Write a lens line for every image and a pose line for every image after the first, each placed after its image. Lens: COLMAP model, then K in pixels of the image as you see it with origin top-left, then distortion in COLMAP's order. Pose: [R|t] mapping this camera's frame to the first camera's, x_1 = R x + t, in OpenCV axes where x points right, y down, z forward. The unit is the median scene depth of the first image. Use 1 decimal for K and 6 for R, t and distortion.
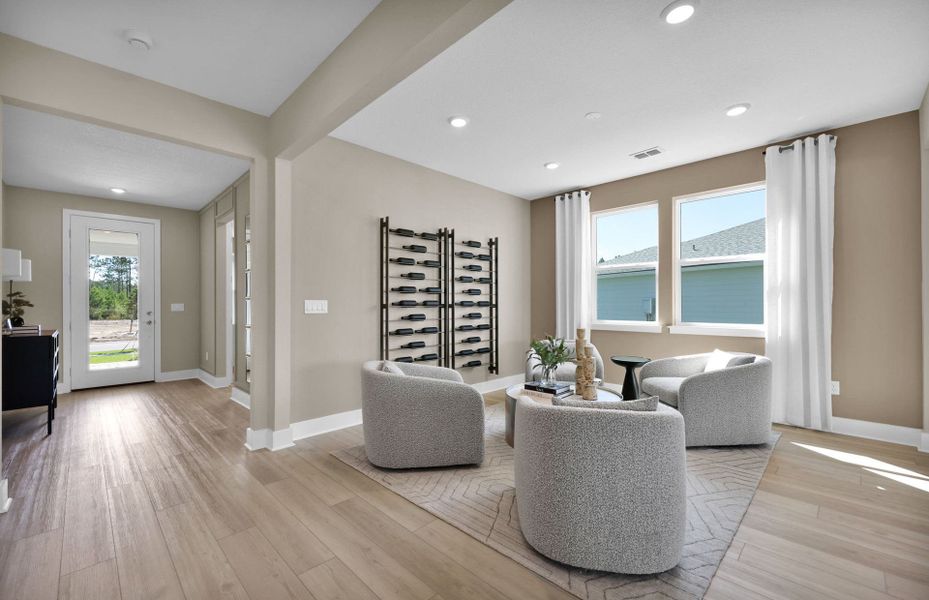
lens RADIAL K [[377.7, 0, 458.4], [0, 377.7, 303.3], [0, 0, 1]] dist [-0.000749, 0.000205]
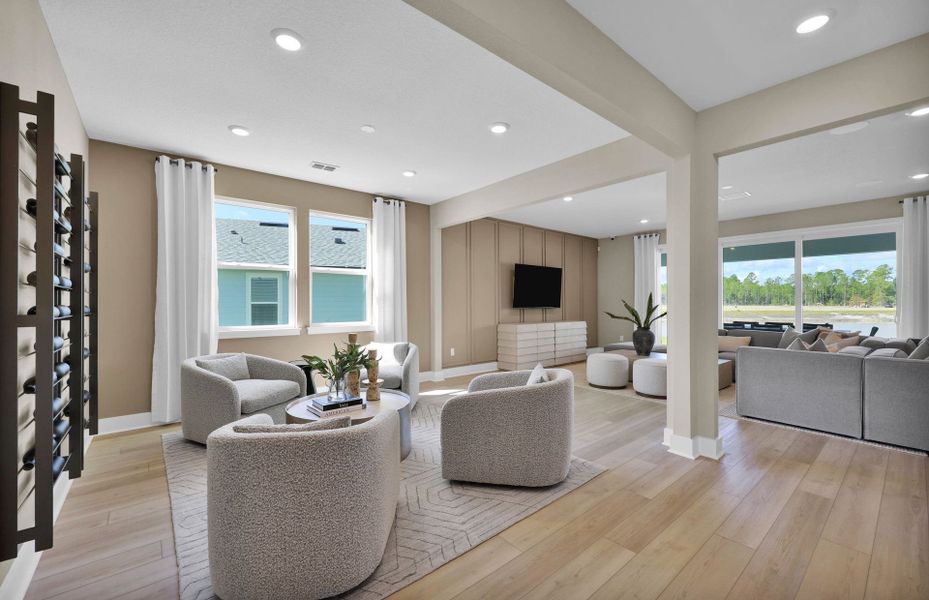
lens RADIAL K [[377.7, 0, 459.2], [0, 377.7, 302.6], [0, 0, 1]] dist [-0.000749, 0.000205]
pose [[0.093656, 0.002646, 0.995601, -0.556310], [0.000254, 0.999996, -0.002682, -0.010172], [-0.995605, 0.000504, 0.093655, 0.549007]]
